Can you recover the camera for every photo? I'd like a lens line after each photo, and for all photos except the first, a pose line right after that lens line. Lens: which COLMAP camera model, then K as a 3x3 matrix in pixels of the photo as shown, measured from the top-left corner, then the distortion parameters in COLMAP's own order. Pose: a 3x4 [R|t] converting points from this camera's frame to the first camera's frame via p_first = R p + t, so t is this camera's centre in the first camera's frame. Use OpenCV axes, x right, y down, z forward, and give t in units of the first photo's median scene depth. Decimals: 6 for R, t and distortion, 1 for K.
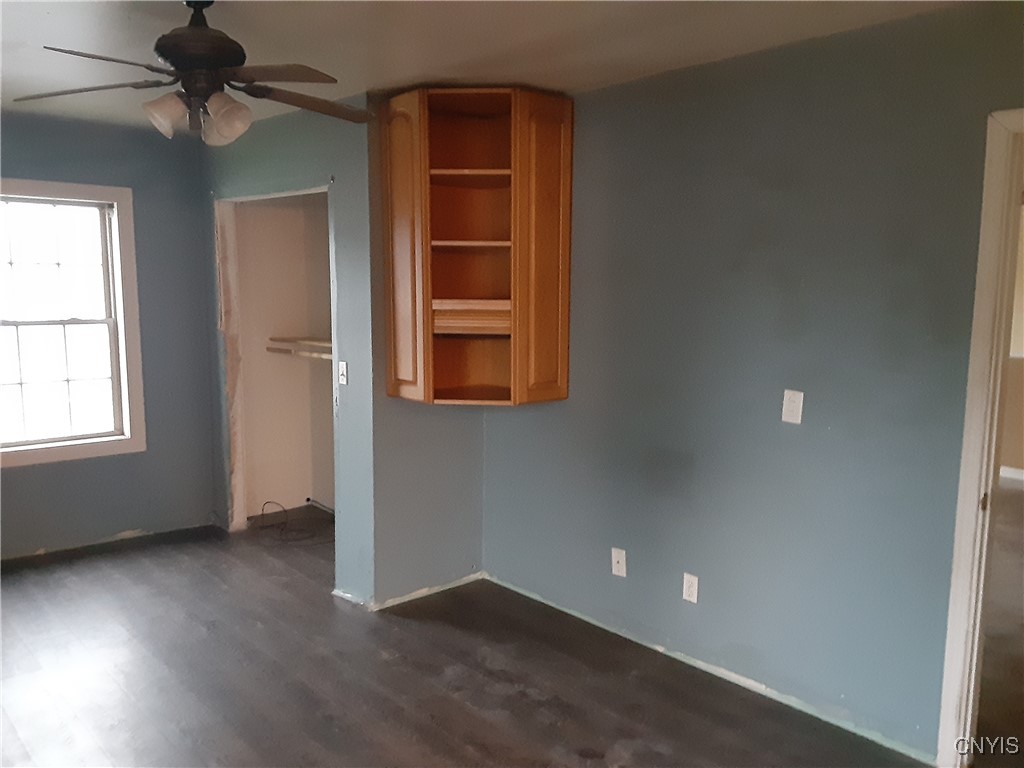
lens RADIAL K [[819.4, 0, 507.0], [0, 819.4, 395.6], [0, 0, 1]] dist [0.135115, -0.239492]
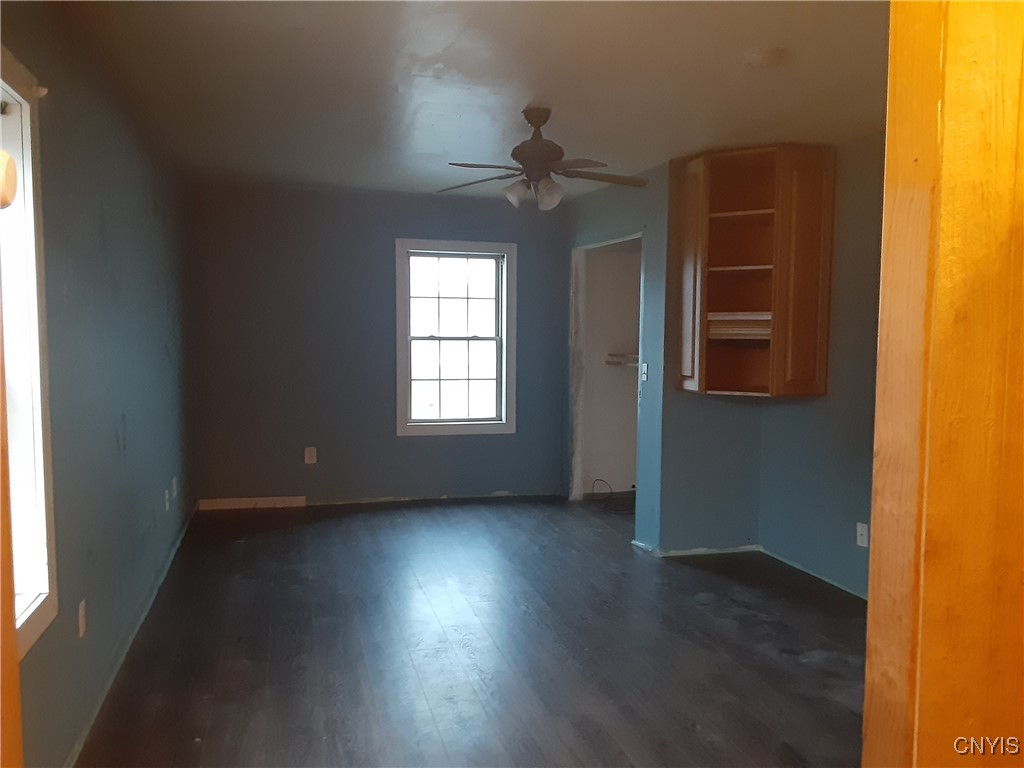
lens RADIAL K [[819.4, 0, 507.0], [0, 819.4, 395.6], [0, 0, 1]] dist [0.135115, -0.239492]
pose [[0.893833, 0.032609, -0.447213, 0.193419], [-0.058729, 0.997274, -0.044662, 0.082132], [0.444538, 0.066185, 0.893312, -0.267104]]
